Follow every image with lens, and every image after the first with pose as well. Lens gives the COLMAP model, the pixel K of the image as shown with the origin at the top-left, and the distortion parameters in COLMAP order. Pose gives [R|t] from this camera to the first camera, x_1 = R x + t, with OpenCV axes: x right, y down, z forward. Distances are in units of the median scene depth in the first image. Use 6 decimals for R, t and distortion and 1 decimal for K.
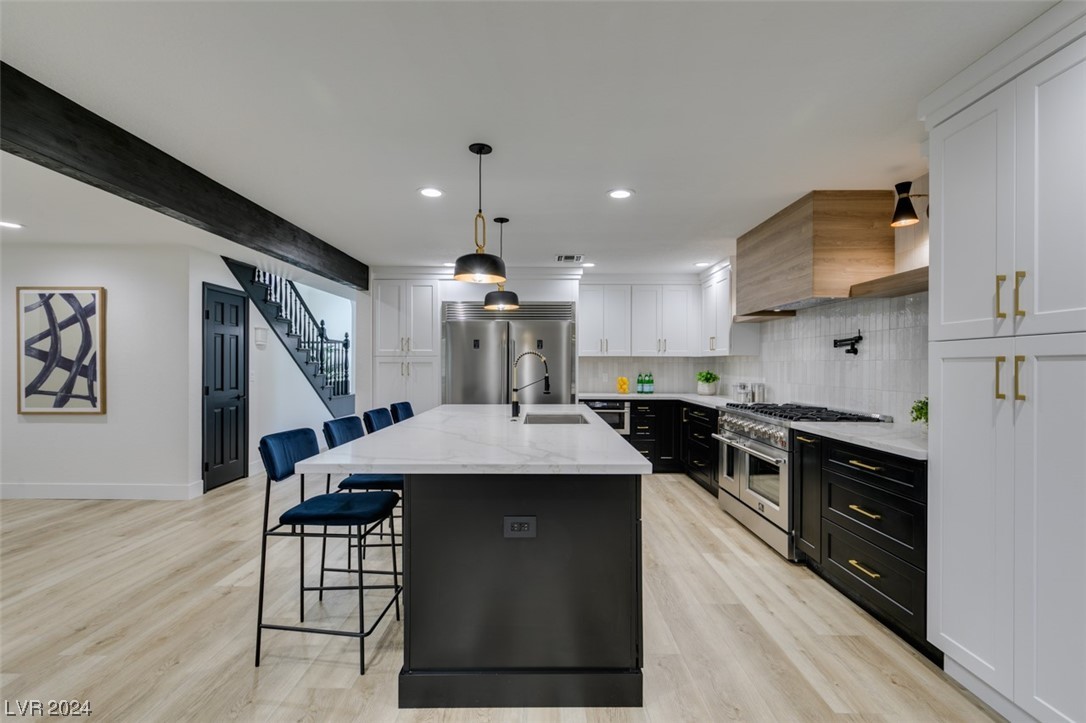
lens RADIAL K [[479.6, 0, 540.1], [0, 479.6, 366.5], [0, 0, 1]] dist [0.000210, -0.000249]
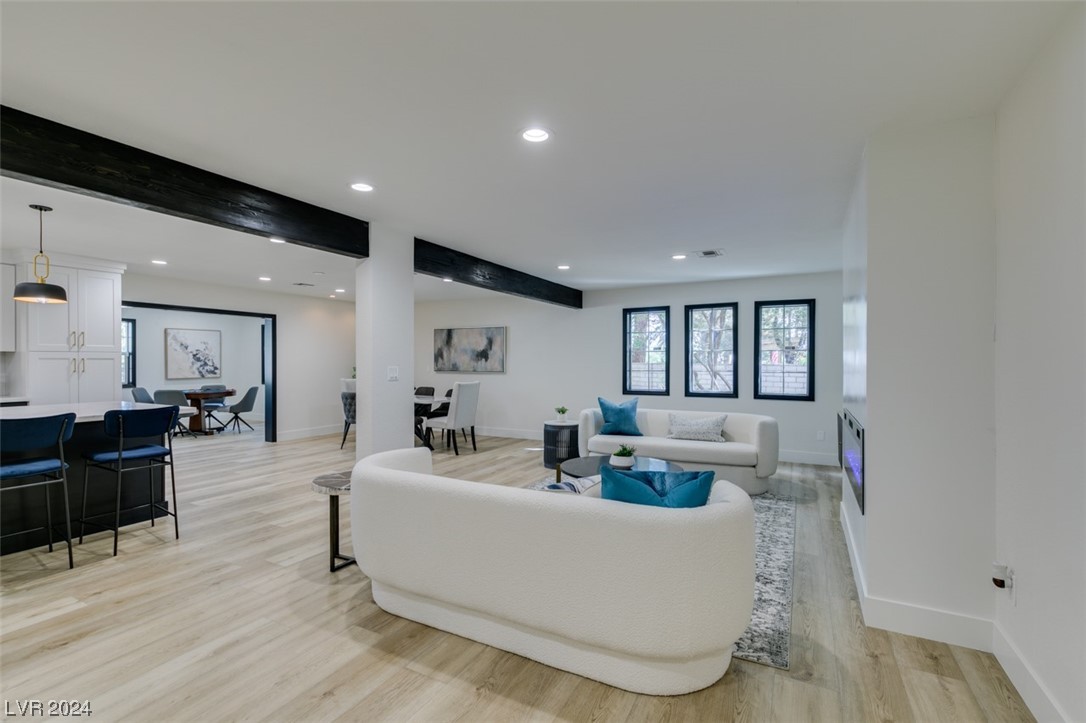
lens RADIAL K [[492.8, 0, 536.8], [0, 492.8, 365.6], [0, 0, 1]] dist [-0.001157, -0.000561]
pose [[-0.876607, -0.001948, 0.481203, -2.018889], [0.001306, 0.999978, 0.006427, 0.002024], [-0.481205, 0.006263, -0.876585, 1.518119]]
